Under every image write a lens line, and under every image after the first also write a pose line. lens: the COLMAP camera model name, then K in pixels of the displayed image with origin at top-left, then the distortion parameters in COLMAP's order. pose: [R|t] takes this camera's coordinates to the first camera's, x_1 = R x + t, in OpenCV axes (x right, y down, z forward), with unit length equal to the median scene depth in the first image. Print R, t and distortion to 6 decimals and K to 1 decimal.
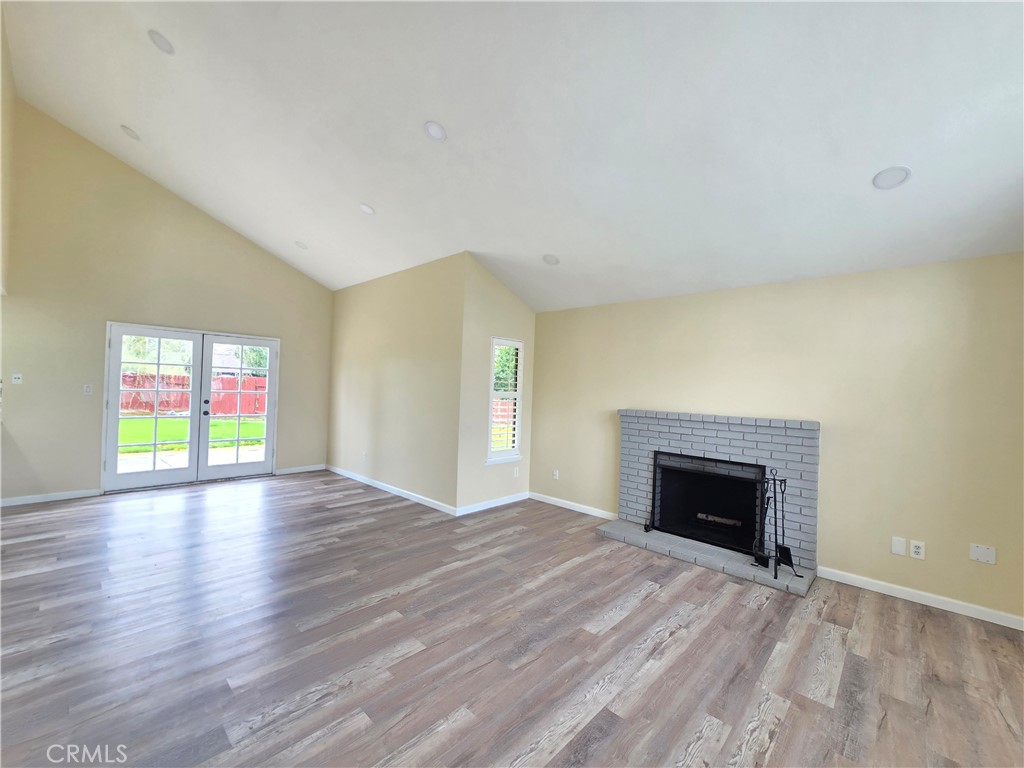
lens RADIAL K [[415.2, 0, 516.4], [0, 415.2, 379.4], [0, 0, 1]] dist [0.001768, 0.000403]
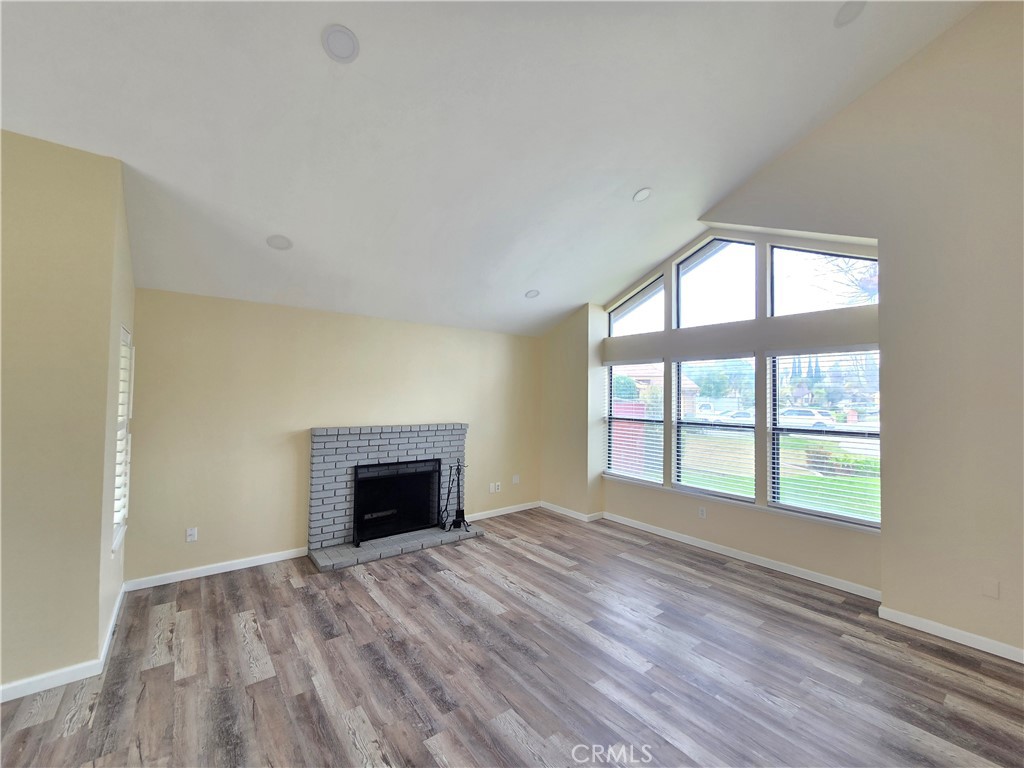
lens RADIAL K [[415.2, 0, 510.0], [0, 415.2, 389.3], [0, 0, 1]] dist [0.001768, 0.000403]
pose [[0.173476, -0.017711, 0.984679, -0.770329], [-0.028145, 0.999341, 0.022933, -0.063461], [-0.984436, -0.031692, 0.172863, 0.593657]]
